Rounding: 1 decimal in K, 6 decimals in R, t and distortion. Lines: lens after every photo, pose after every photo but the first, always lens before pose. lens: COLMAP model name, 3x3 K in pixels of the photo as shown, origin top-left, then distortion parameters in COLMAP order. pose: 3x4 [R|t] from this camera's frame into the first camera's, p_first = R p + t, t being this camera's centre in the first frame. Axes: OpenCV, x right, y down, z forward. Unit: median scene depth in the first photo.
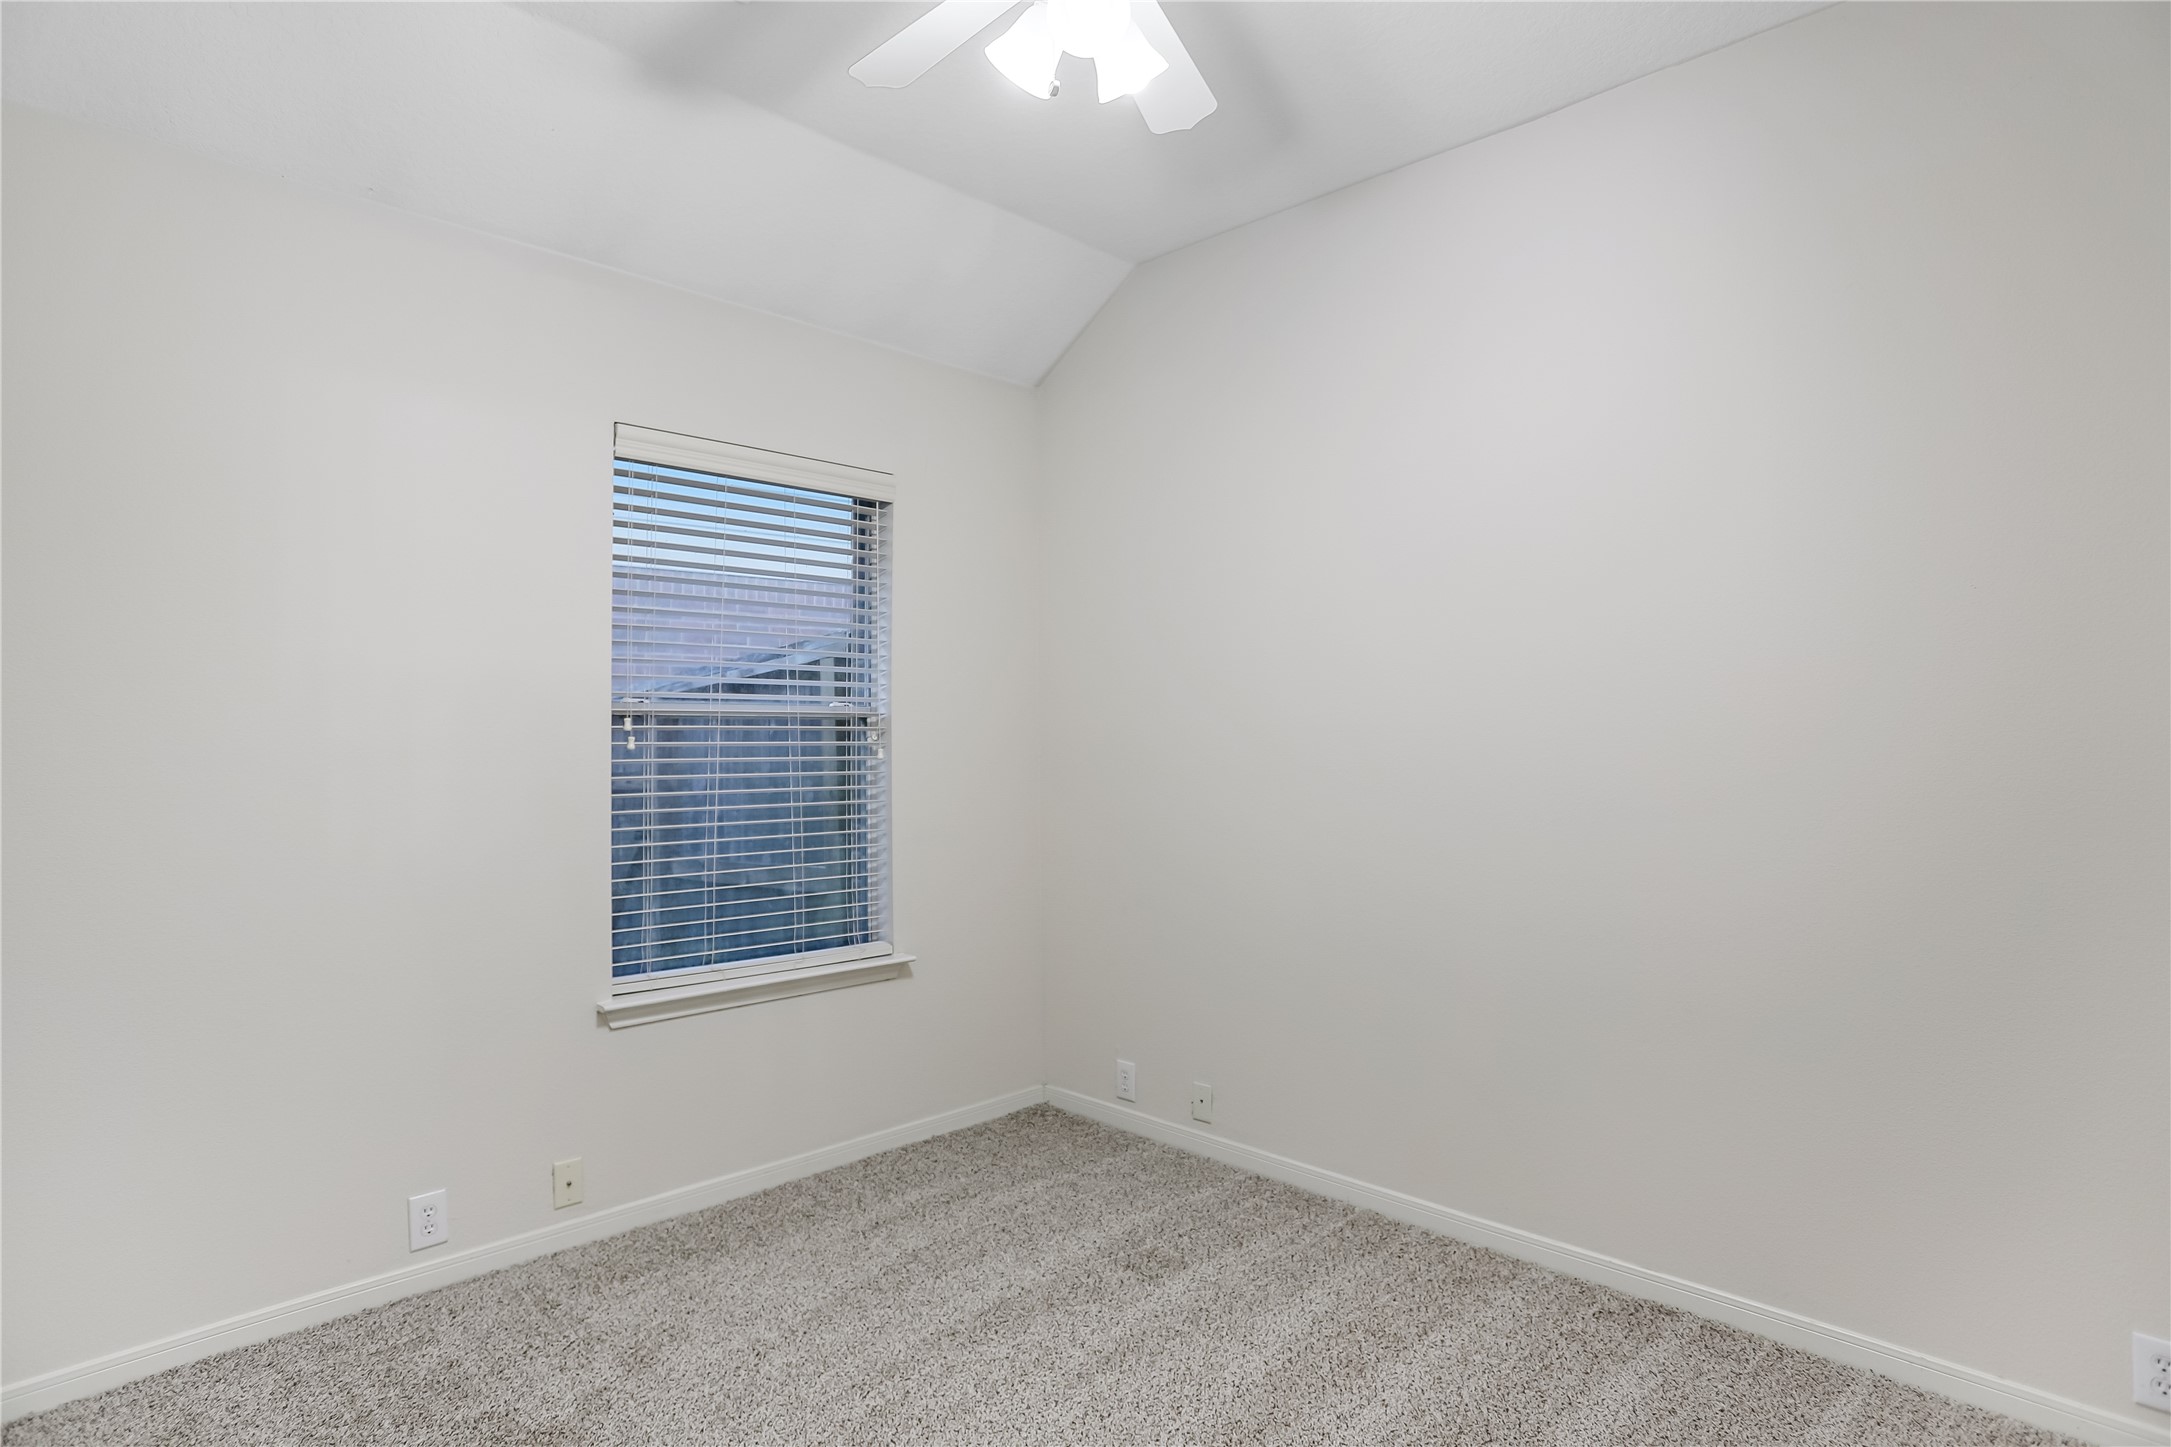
lens RADIAL K [[1143.2, 0, 1085.5], [0, 1143.2, 723.5], [0, 0, 1]] dist [-0.069554, 0.026521]
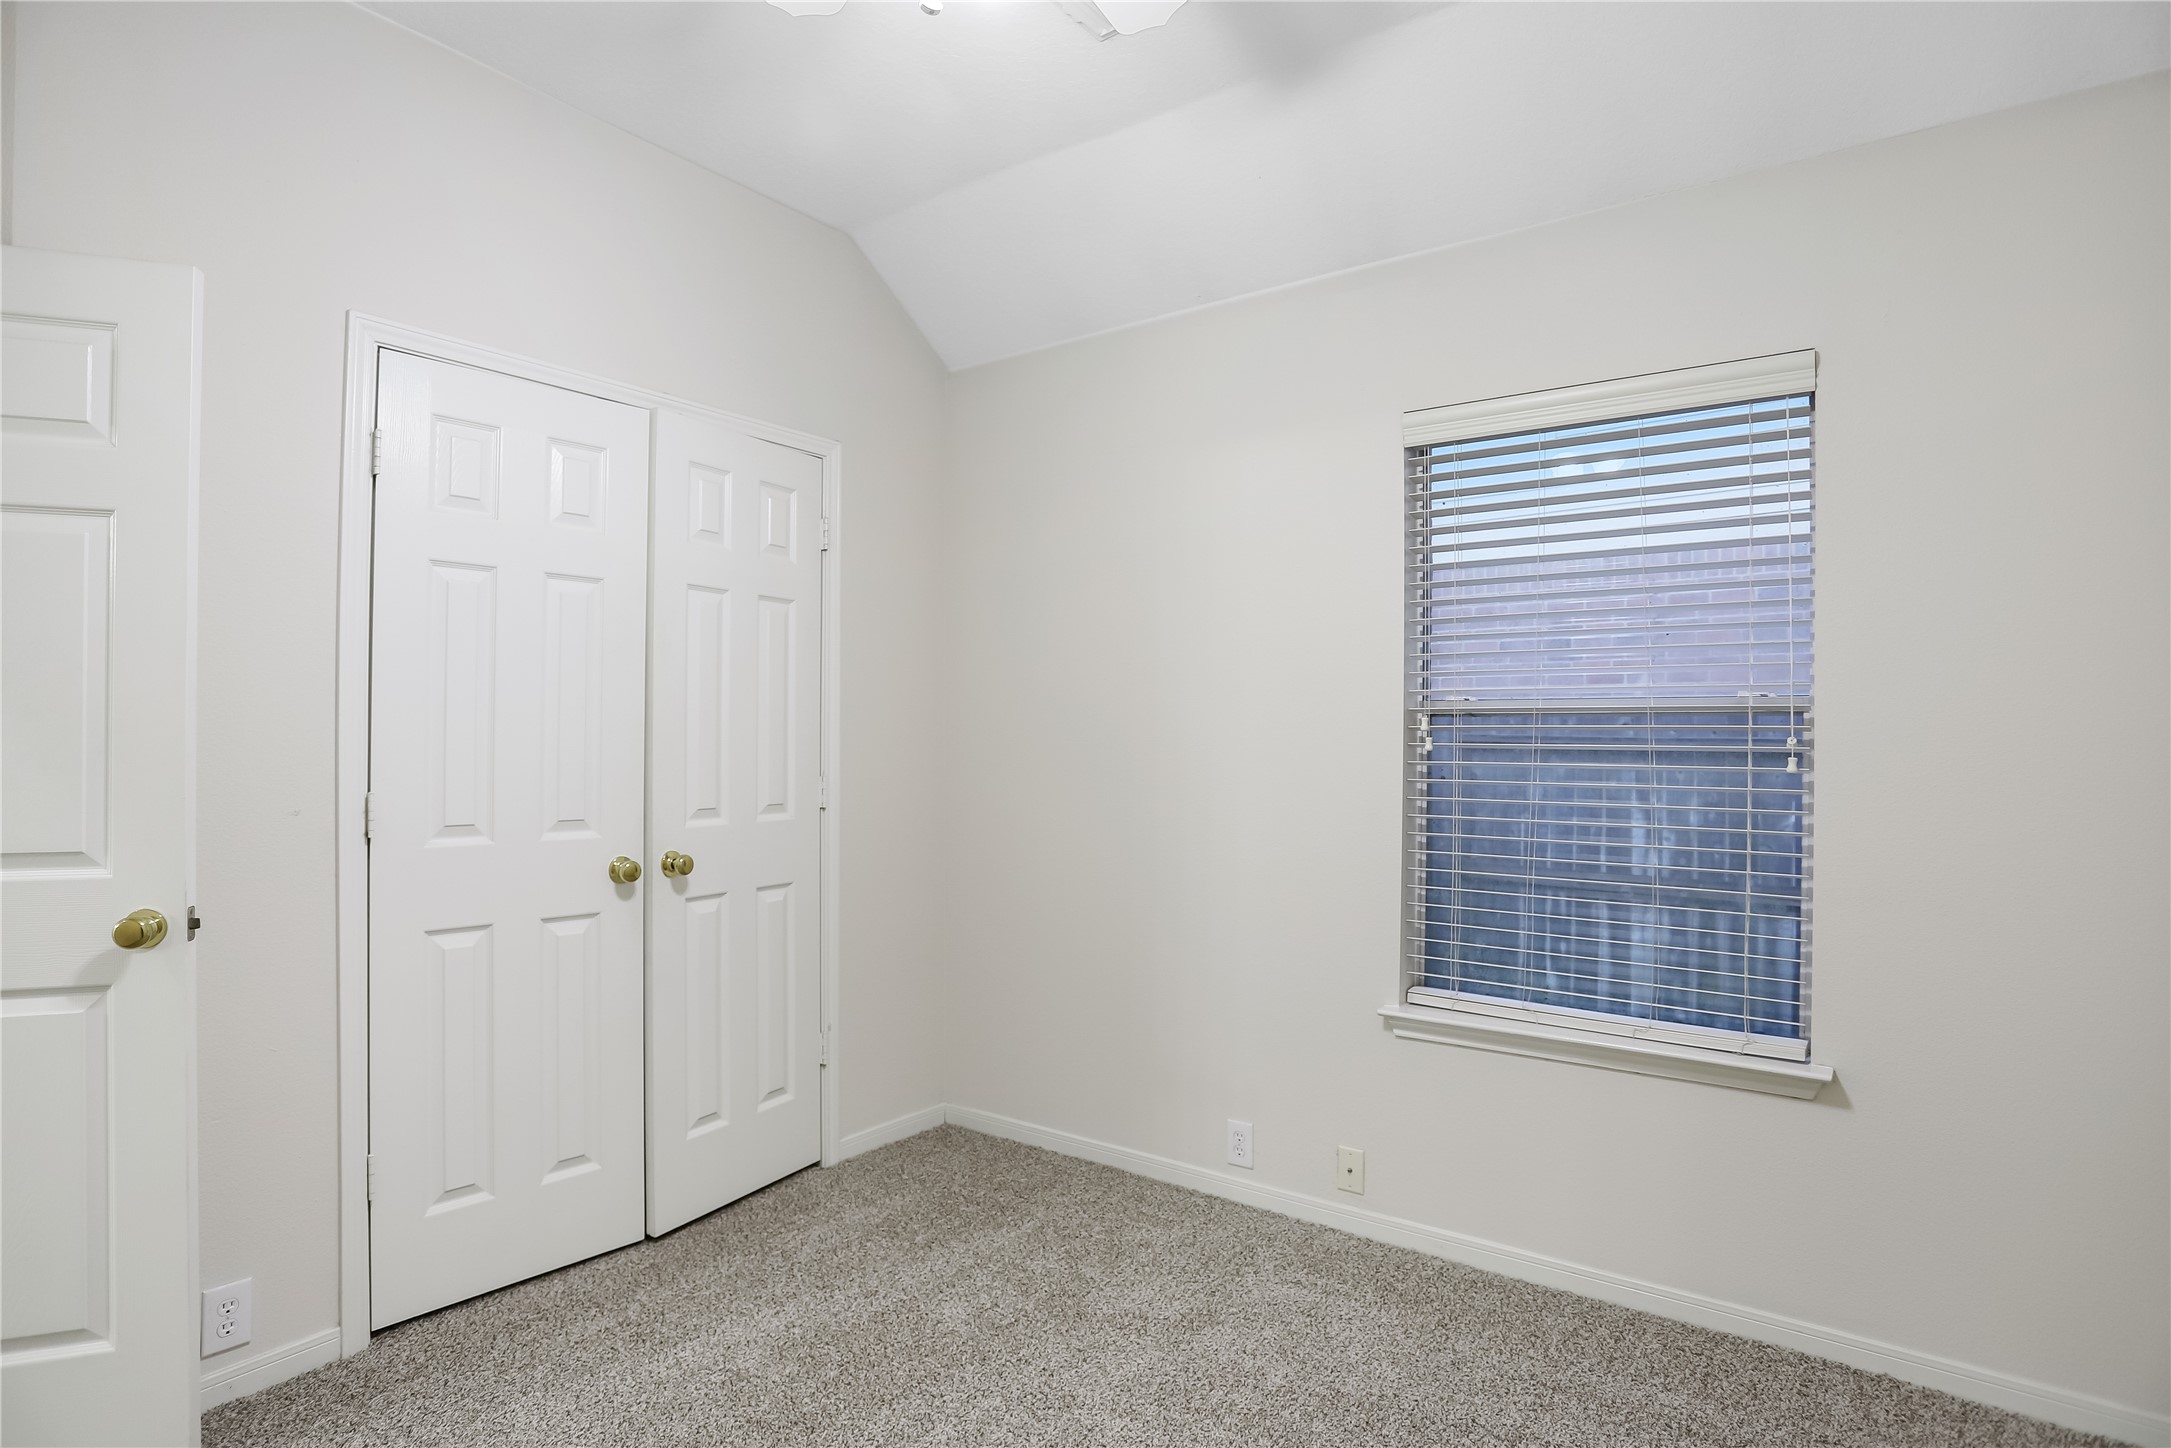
lens RADIAL K [[1143.2, 0, 1085.5], [0, 1143.2, 724.0], [0, 0, 1]] dist [-0.069554, 0.026521]
pose [[0.124467, -0.007678, -0.992194, 0.508357], [0.005974, 0.999958, -0.006989, 0.005738], [0.992206, -0.005058, 0.124508, 0.591472]]
